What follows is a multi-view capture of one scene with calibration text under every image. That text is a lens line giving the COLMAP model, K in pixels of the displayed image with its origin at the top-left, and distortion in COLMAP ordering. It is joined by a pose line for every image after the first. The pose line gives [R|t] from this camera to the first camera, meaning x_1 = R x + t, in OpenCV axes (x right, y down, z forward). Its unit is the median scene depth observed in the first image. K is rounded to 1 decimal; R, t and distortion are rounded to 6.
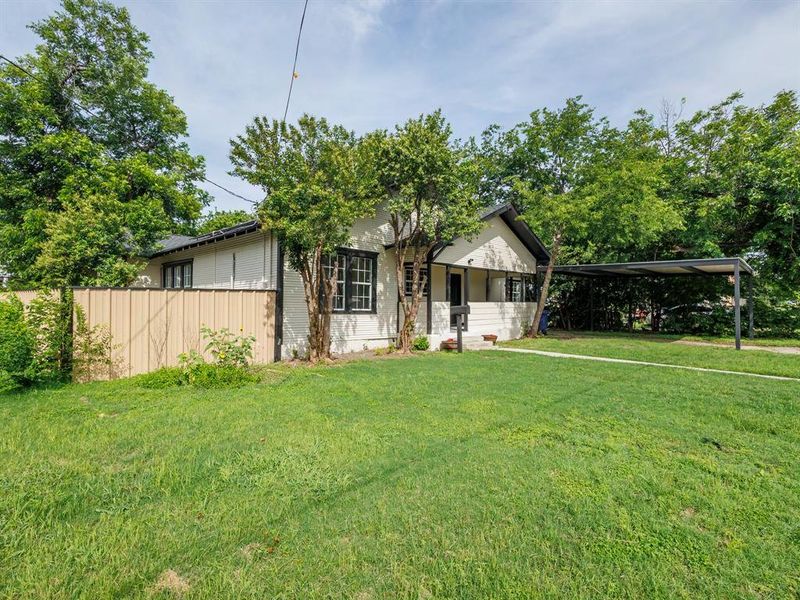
lens RADIAL K [[420.9, 0, 400.0], [0, 420.9, 300.0], [0, 0, 1]] dist [0.017086, 0.000162]
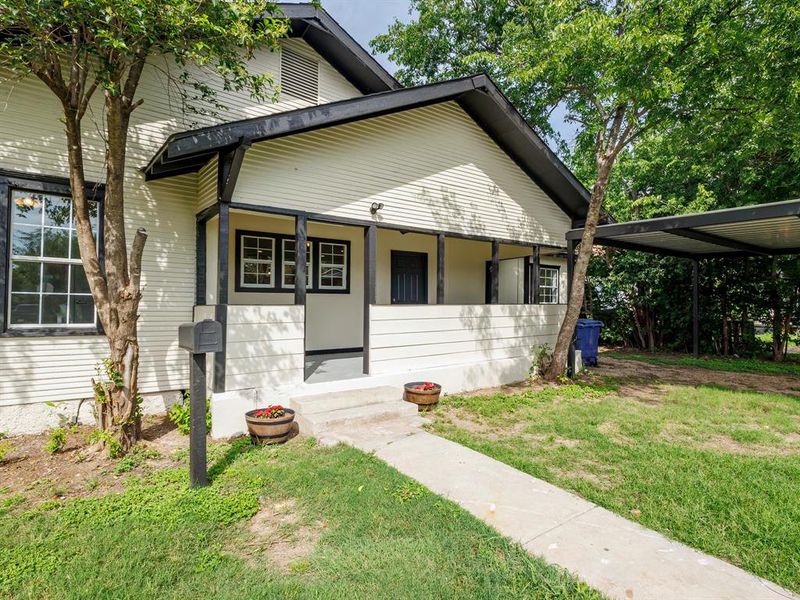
lens RADIAL K [[420.9, 0, 400.0], [0, 420.9, 300.0], [0, 0, 1]] dist [0.017086, 0.000162]
pose [[0.983732, 0.000477, -0.179643, 0.239841], [0.000398, 0.999988, 0.004839, -0.002797], [0.179643, -0.004832, 0.983720, 0.530365]]
